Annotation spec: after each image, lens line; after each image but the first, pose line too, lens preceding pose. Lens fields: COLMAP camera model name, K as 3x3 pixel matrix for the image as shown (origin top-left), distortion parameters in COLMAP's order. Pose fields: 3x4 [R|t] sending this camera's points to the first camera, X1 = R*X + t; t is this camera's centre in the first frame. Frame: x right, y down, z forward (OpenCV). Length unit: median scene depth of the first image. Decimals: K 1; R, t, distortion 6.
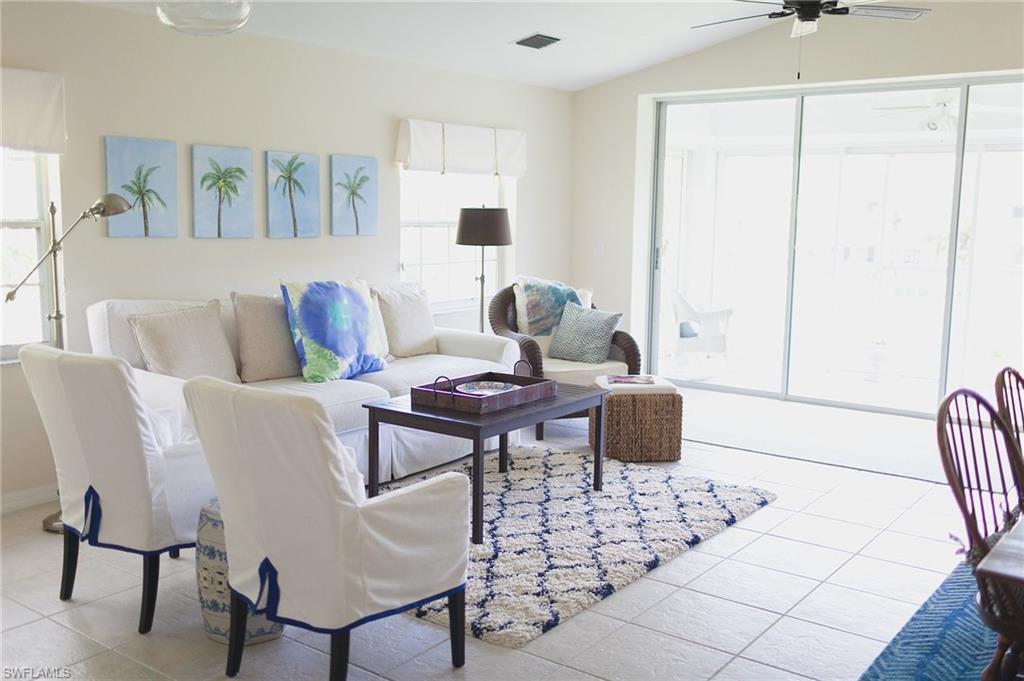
lens RADIAL K [[970.4, 0, 512.0], [0, 970.4, 340.5], [0, 0, 1]] dist [0.001199, 0.013143]
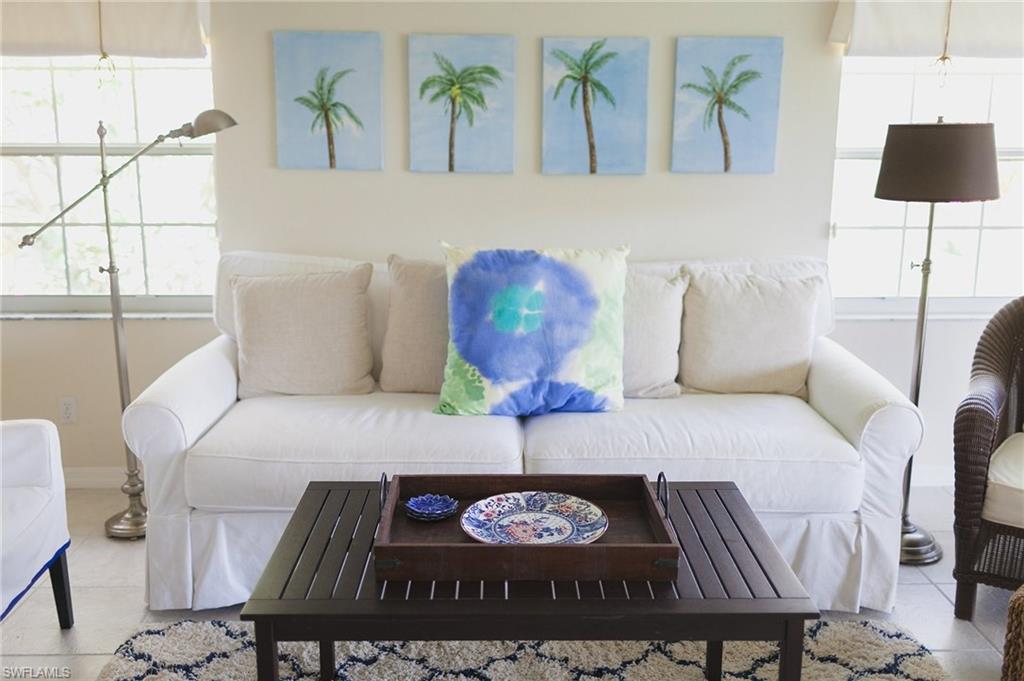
lens RADIAL K [[970.4, 0, 512.0], [0, 970.4, 340.5], [0, 0, 1]] dist [0.001199, 0.013143]
pose [[0.613109, 0.159660, -0.773696, 0.270494], [-0.101746, 0.987167, 0.123084, -0.076255], [0.783419, 0.003257, 0.621486, 0.601036]]
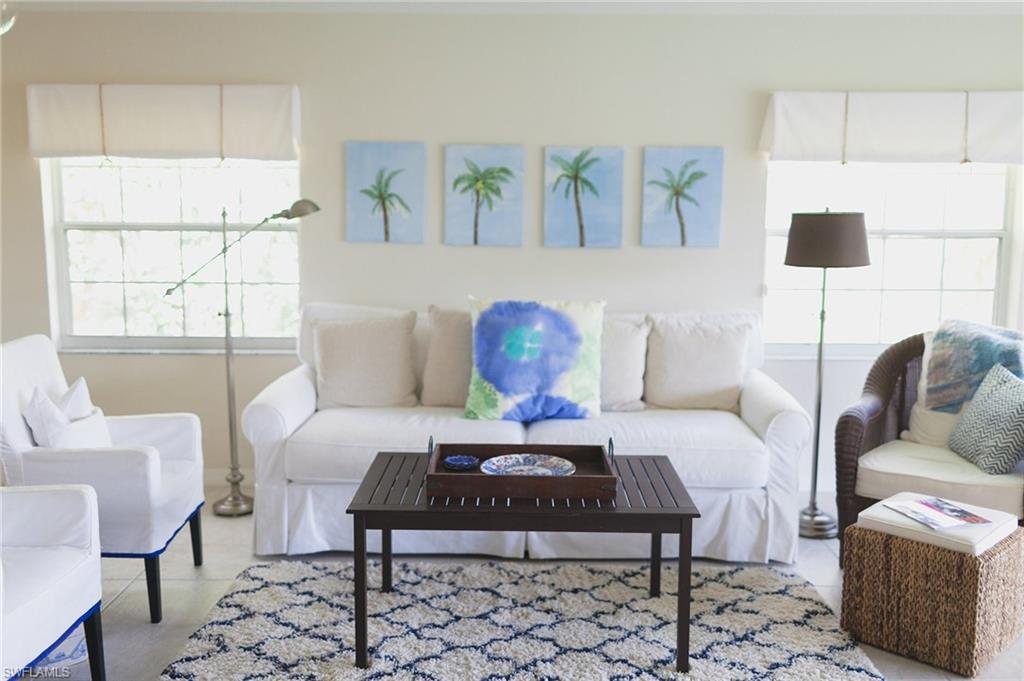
lens RADIAL K [[970.4, 0, 512.0], [0, 970.4, 340.5], [0, 0, 1]] dist [0.001199, 0.013143]
pose [[0.595650, 0.105669, -0.796263, 0.450074], [-0.108327, 0.992821, 0.050719, -0.065925], [0.795906, 0.056047, 0.602820, 0.476002]]
